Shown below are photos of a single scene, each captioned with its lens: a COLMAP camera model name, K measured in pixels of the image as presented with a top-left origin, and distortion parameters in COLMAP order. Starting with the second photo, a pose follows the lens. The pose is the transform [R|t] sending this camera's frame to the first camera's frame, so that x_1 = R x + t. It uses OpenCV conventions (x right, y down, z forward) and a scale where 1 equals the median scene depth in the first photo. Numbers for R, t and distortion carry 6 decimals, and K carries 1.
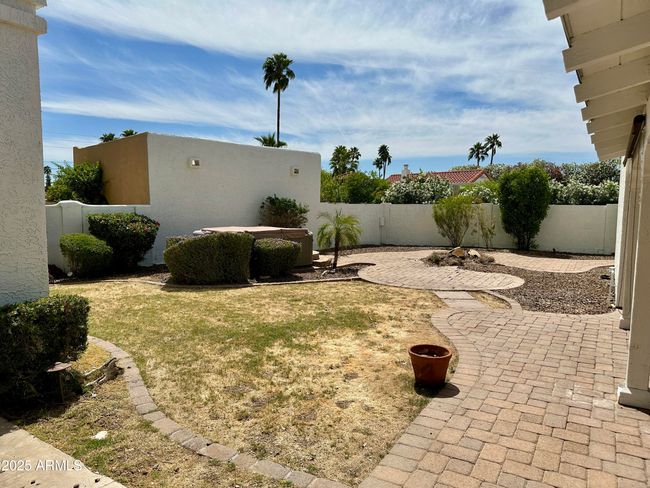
lens RADIAL K [[454.2, 0, 320.9], [0, 454.2, 246.6], [0, 0, 1]] dist [0.074611, -0.070637]
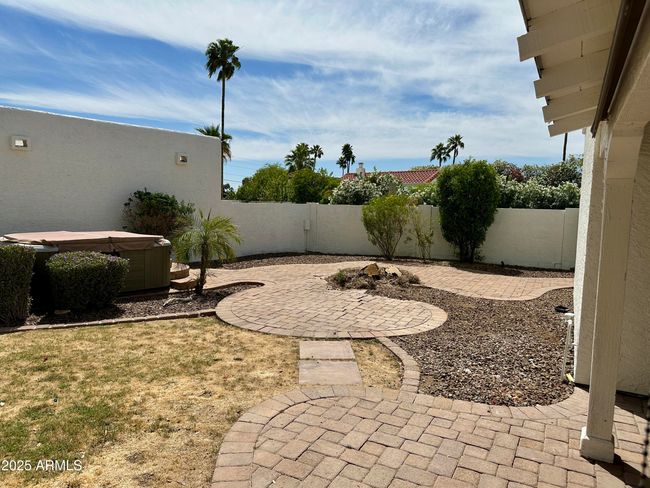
lens RADIAL K [[461.5, 0, 312.7], [0, 461.5, 241.2], [0, 0, 1]] dist [0.082278, -0.052433]
pose [[0.998312, 0.010857, 0.057047, 0.114947], [-0.010182, 0.999875, -0.012117, -0.017127], [-0.057171, 0.011516, 0.998298, 0.179032]]
